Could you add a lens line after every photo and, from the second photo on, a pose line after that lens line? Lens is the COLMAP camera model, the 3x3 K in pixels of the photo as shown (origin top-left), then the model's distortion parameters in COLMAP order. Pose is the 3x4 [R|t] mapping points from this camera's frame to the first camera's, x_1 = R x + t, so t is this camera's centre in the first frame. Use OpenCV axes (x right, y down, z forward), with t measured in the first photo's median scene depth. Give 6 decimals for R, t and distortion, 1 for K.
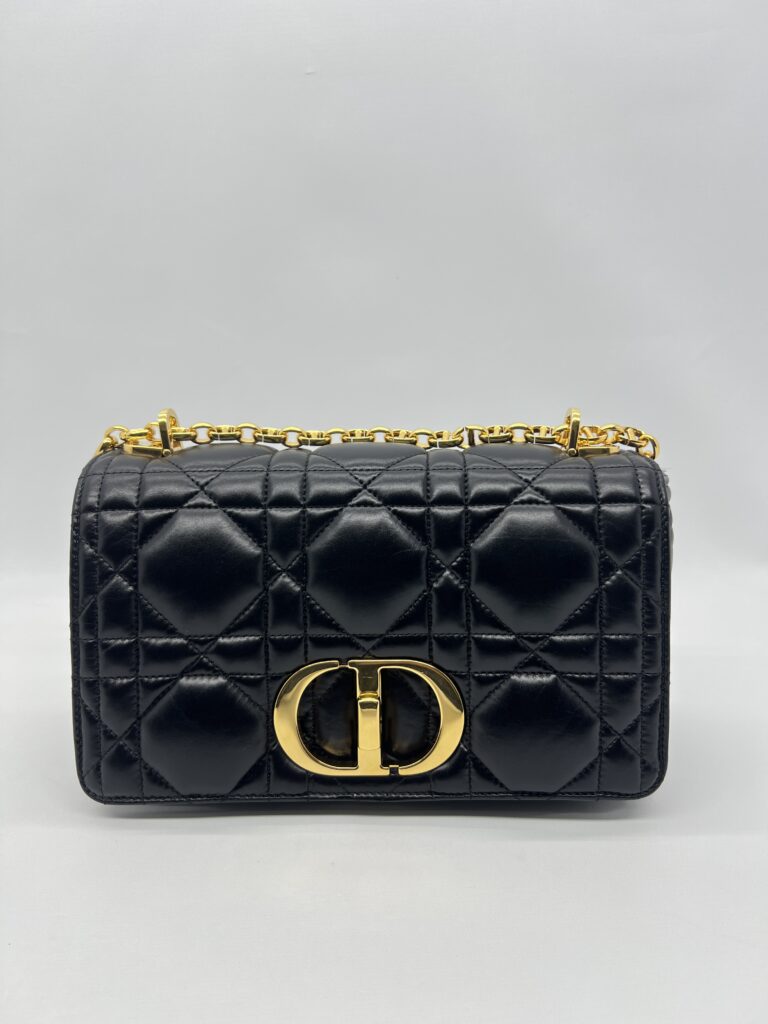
lens RADIAL K [[777.8, 0, 379.6], [0, 777.8, 520.4], [0, 0, 1]] dist [0.051894, -0.000766]
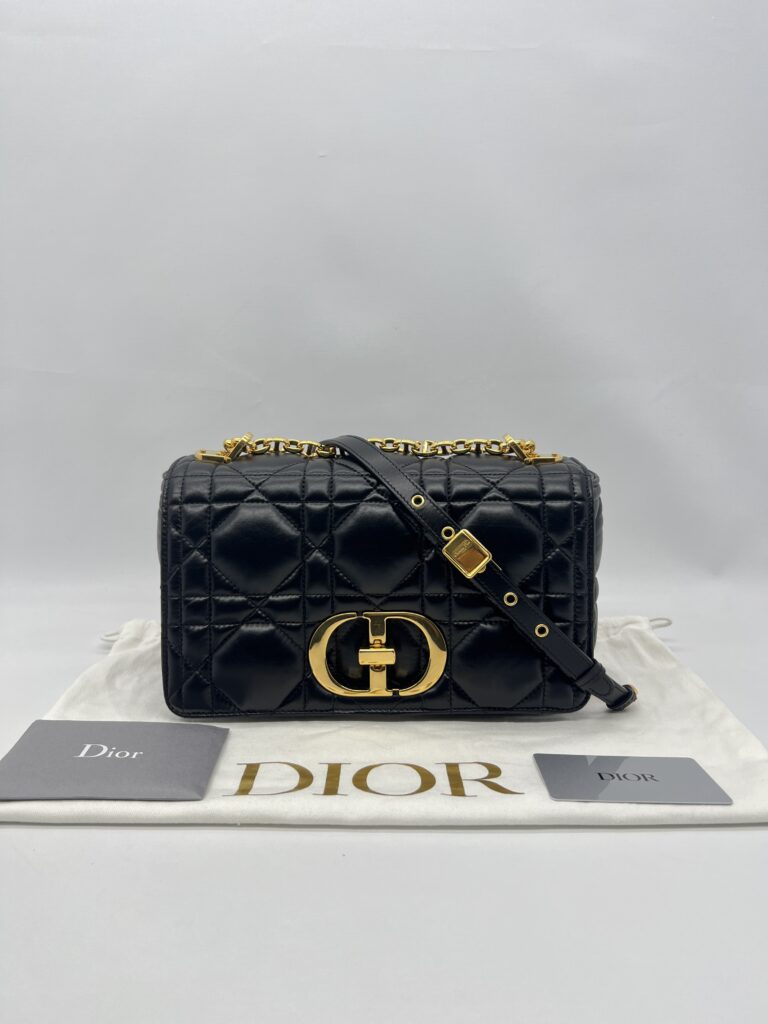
lens RADIAL K [[777.8, 0, 387.5], [0, 777.8, 504.6], [0, 0, 1]] dist [0.051894, -0.000766]
pose [[0.999945, 0.002845, 0.010121, -0.011557], [-0.003034, 0.999819, 0.018757, -0.037954], [-0.010066, -0.018787, 0.999773, -0.375810]]
